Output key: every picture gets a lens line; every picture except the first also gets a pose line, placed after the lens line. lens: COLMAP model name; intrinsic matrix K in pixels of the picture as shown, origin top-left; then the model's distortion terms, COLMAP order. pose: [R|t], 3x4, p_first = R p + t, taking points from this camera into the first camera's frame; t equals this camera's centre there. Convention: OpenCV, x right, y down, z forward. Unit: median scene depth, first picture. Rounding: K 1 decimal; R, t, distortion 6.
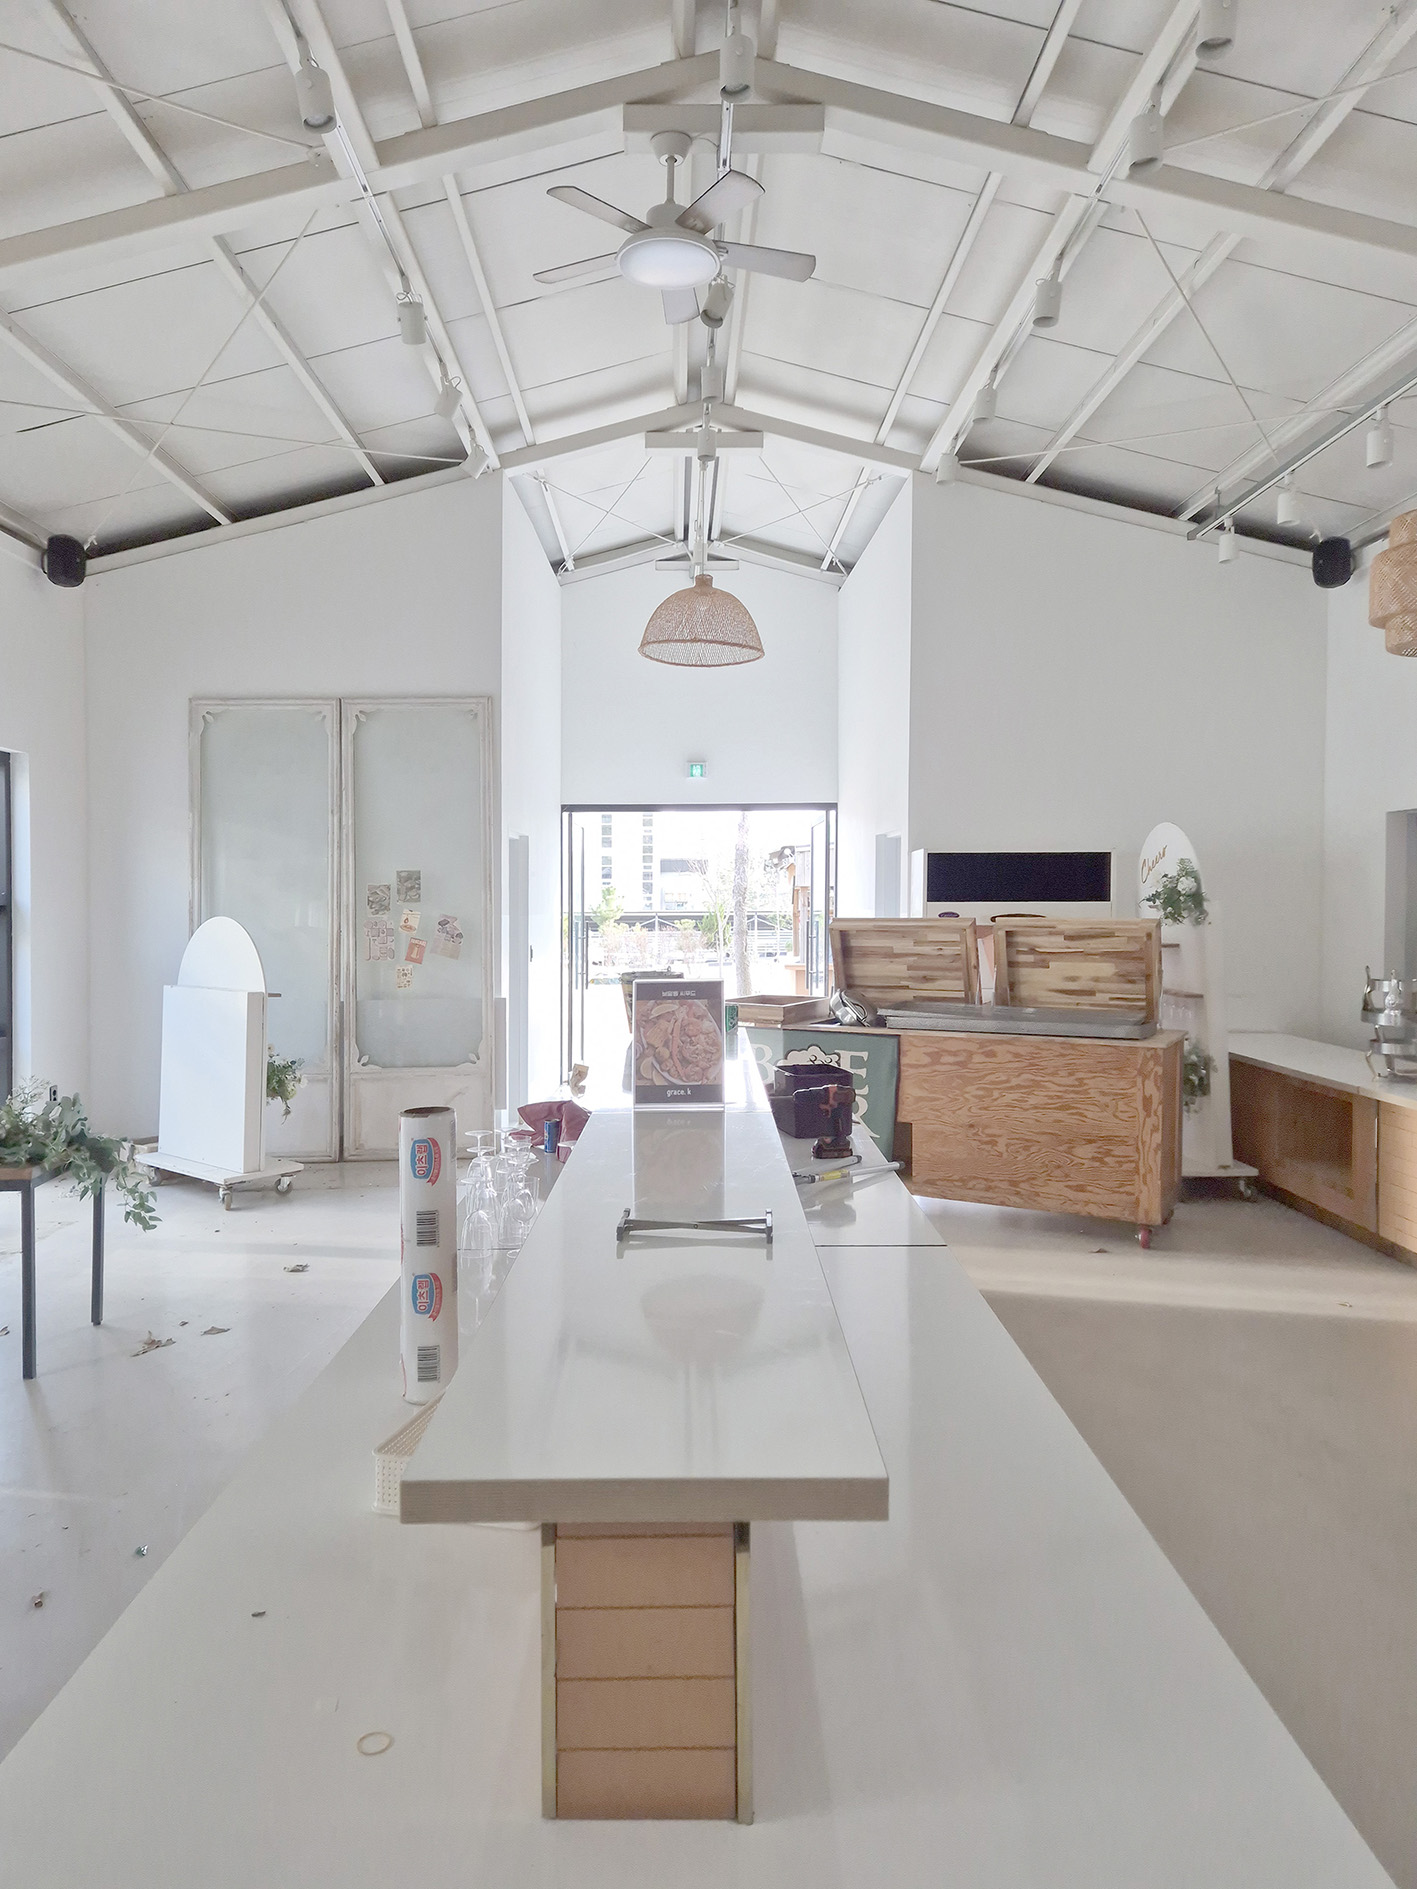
lens RADIAL K [[1262.9, 0, 709.2], [0, 1262.9, 933.6], [0, 0, 1]] dist [0.046801, -0.014516]
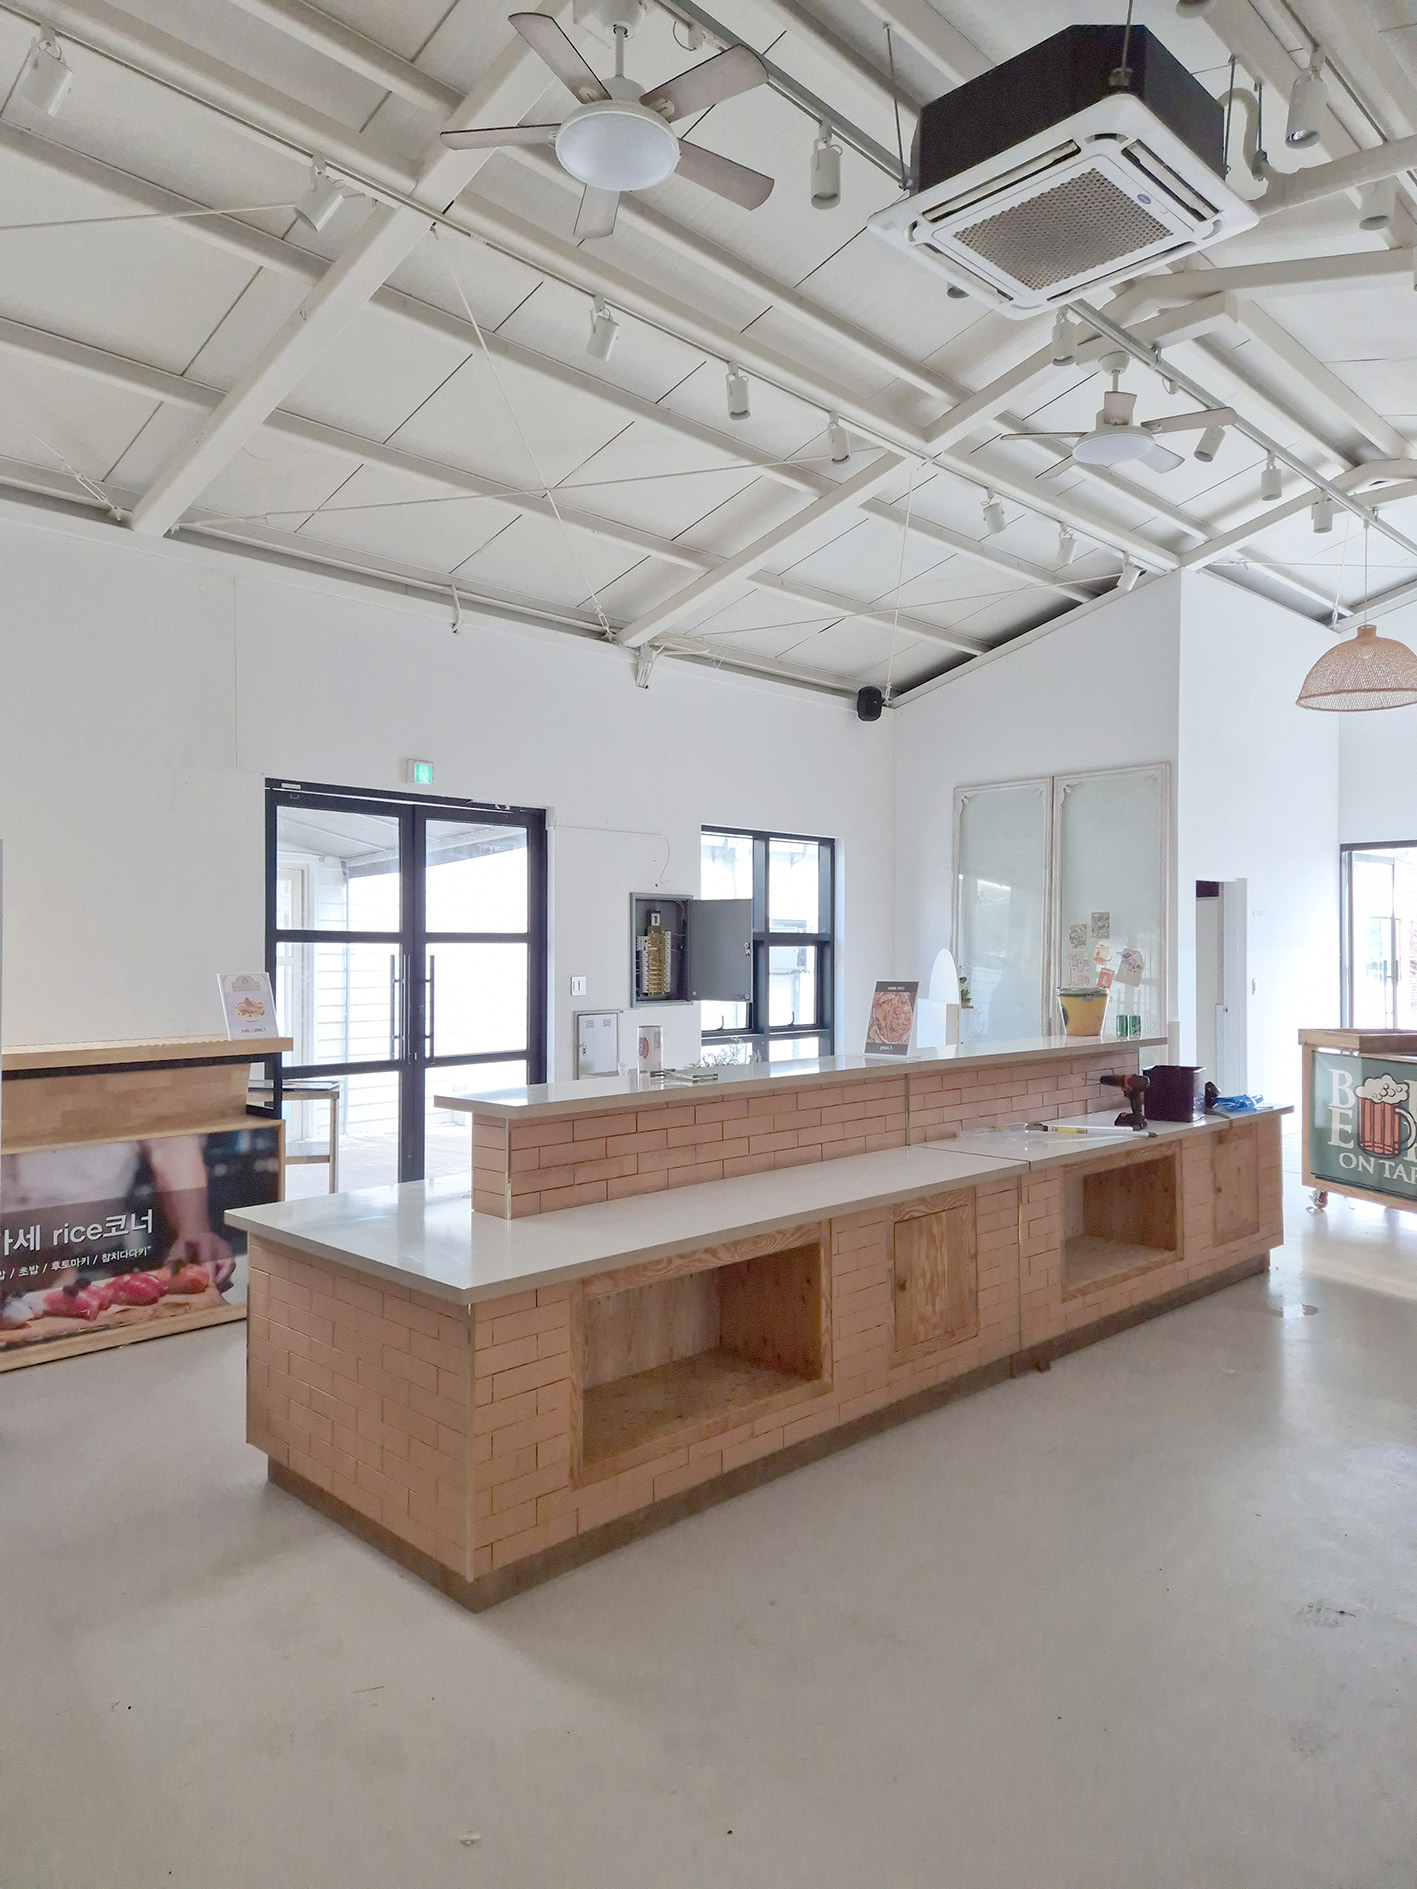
lens RADIAL K [[1262.9, 0, 704.9], [0, 1262.9, 944.4], [0, 0, 1]] dist [0.046801, -0.014516]
pose [[0.695221, 0.004443, -0.718782, 0.376430], [-0.022174, 0.999638, -0.015268, 0.008227], [0.718454, 0.026553, 0.695068, -0.119463]]
